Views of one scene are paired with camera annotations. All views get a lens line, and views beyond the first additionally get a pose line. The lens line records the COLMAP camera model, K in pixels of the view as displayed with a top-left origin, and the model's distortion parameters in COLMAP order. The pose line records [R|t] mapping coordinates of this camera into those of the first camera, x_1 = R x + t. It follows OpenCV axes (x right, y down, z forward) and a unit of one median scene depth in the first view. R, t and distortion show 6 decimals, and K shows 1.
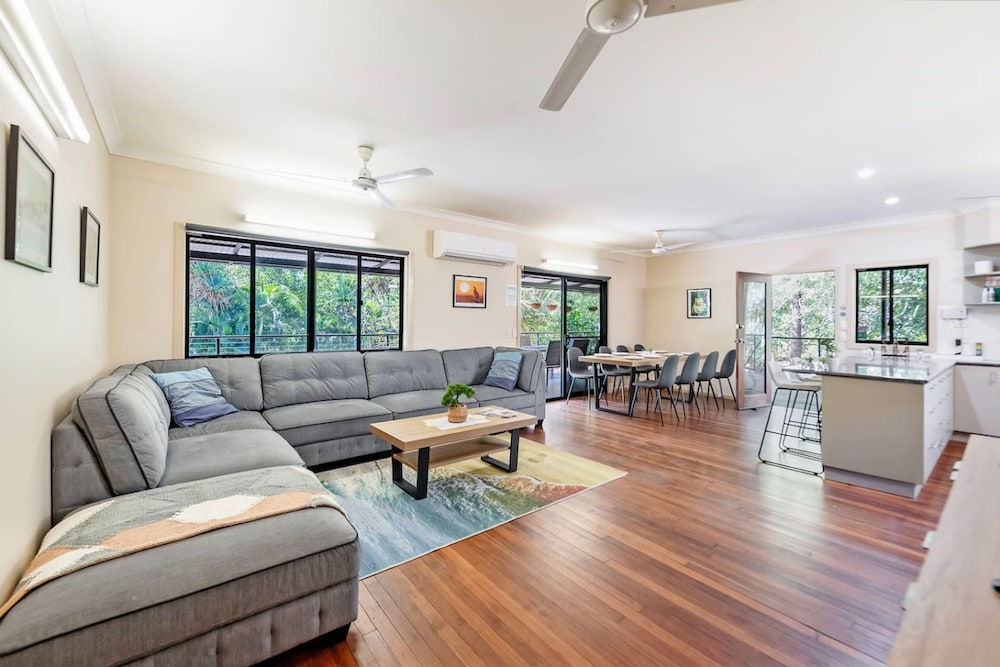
lens RADIAL K [[411.0, 0, 504.2], [0, 411.0, 327.4], [0, 0, 1]] dist [0.000026, -0.000373]
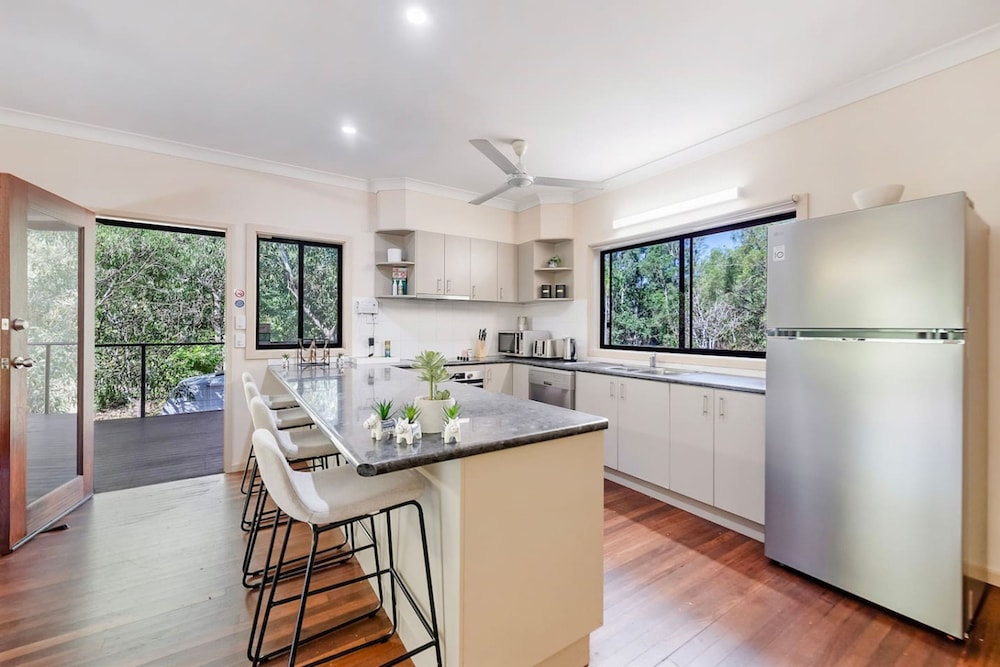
lens RADIAL K [[411.0, 0, 504.2], [0, 411.0, 327.4], [0, 0, 1]] dist [0.000026, -0.000373]
pose [[0.093697, -0.010069, 0.995550, 0.287239], [0.014509, 0.999856, 0.008747, 0.003681], [-0.995495, 0.013625, 0.093829, 0.644394]]
